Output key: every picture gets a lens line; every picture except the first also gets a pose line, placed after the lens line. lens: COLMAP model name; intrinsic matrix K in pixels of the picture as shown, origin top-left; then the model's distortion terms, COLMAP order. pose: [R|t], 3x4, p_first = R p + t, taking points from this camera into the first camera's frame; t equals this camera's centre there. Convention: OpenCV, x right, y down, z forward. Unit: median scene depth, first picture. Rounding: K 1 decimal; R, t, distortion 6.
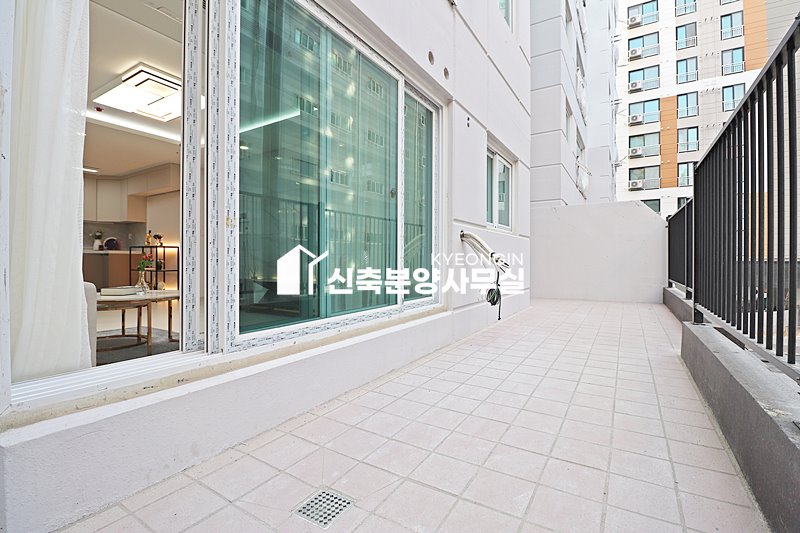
lens RADIAL K [[369.9, 0, 401.1], [0, 369.9, 259.8], [0, 0, 1]] dist [-0.002333, -0.010815]
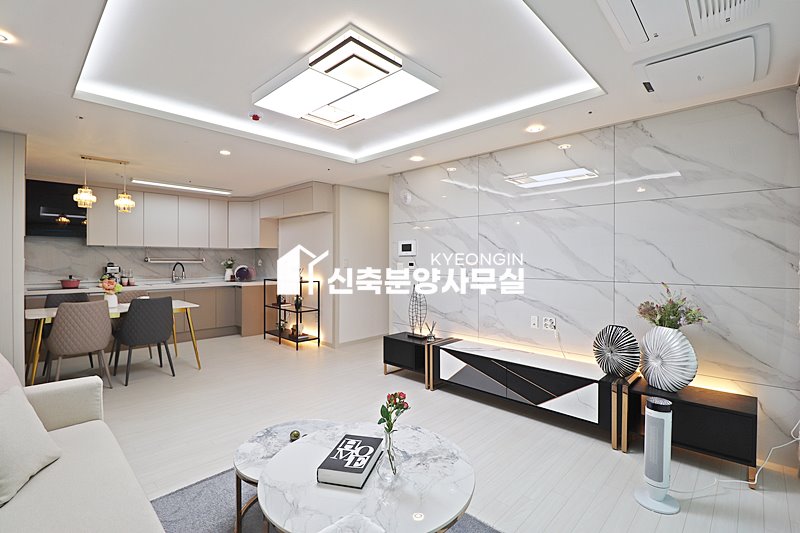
lens RADIAL K [[369.9, 0, 401.1], [0, 369.9, 259.8], [0, 0, 1]] dist [-0.002333, -0.010815]
pose [[0.978974, 0.000382, -0.203987, -0.235564], [-0.000176, 0.999999, 0.001024, -0.078741], [0.203987, -0.000967, 0.978973, 0.208286]]
